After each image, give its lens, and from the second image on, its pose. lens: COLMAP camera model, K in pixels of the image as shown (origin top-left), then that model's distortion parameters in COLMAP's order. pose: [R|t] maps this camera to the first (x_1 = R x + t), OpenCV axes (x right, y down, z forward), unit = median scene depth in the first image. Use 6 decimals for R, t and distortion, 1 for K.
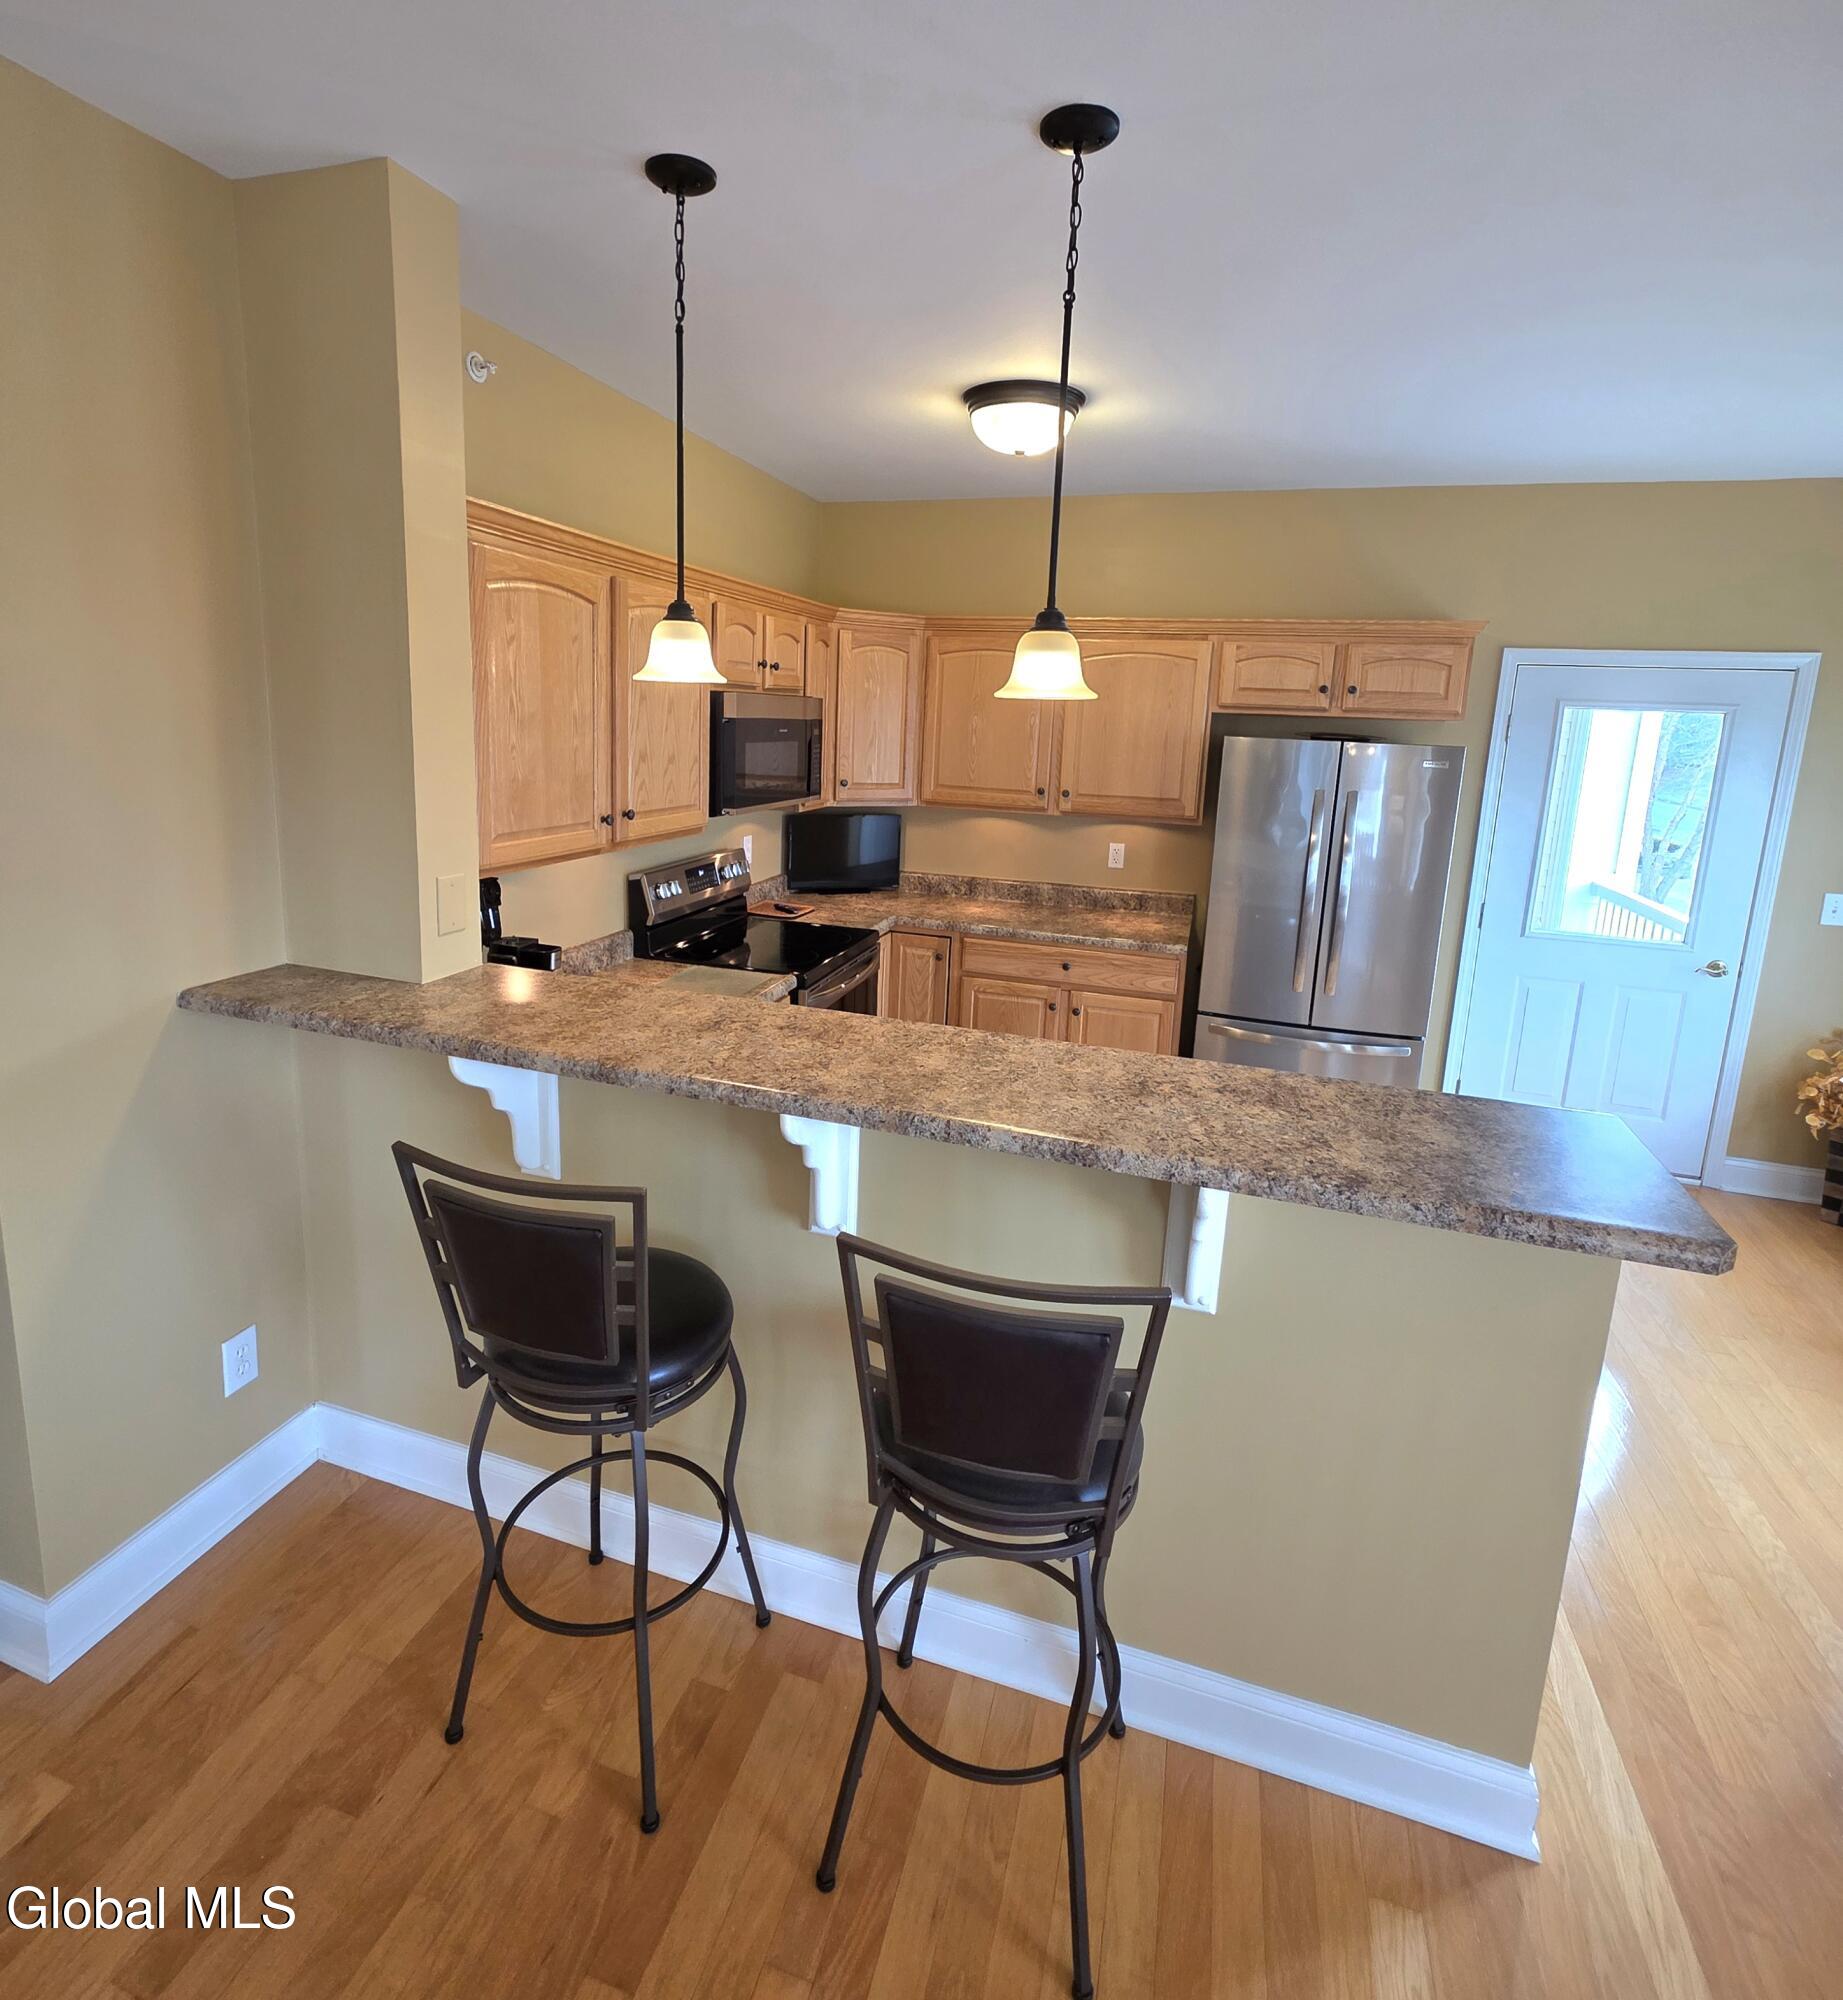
lens RADIAL K [[1021.9, 0, 893.0], [0, 1021.9, 887.7], [0, 0, 1]] dist [-0.000066, -0.000757]
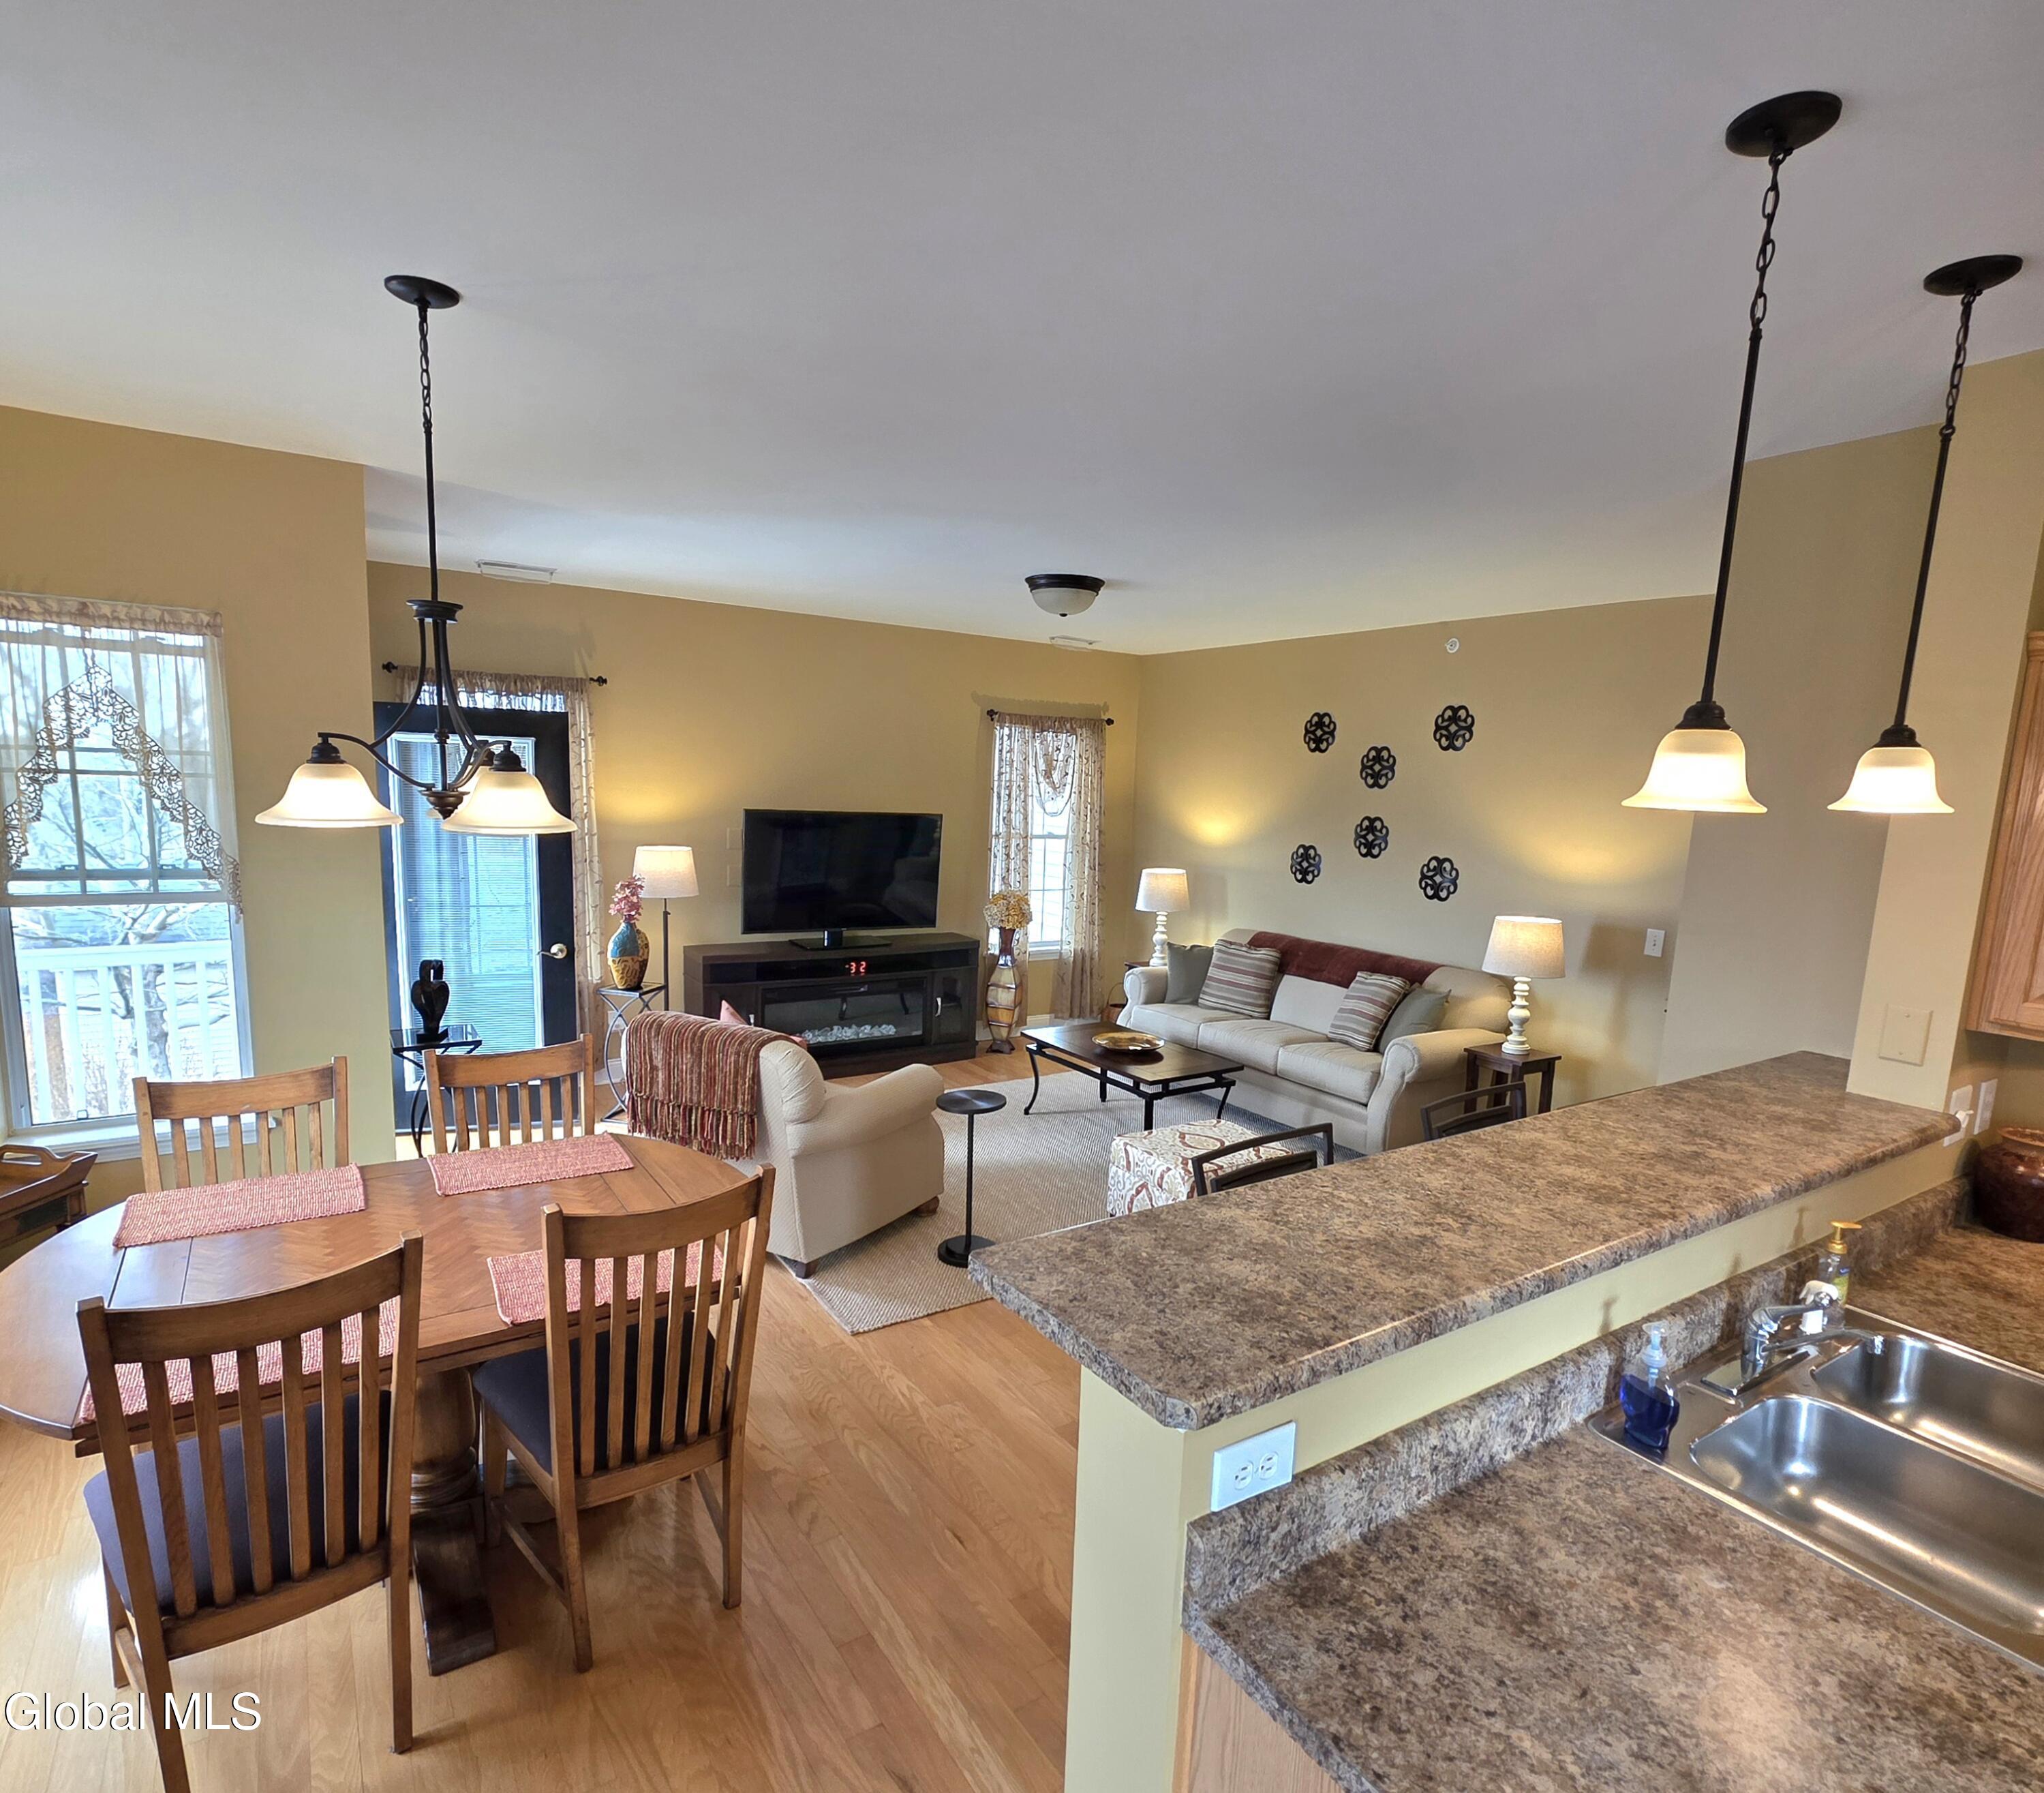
lens RADIAL K [[1102.9, 0, 1037.4], [0, 1102.9, 946.5], [0, 0, 1]] dist [0.007114, -0.001056]
pose [[-0.614682, 0.056587, -0.786742, 0.540299], [-0.200893, 0.953300, 0.225525, -0.079378], [0.762763, 0.296677, -0.574609, 0.525042]]
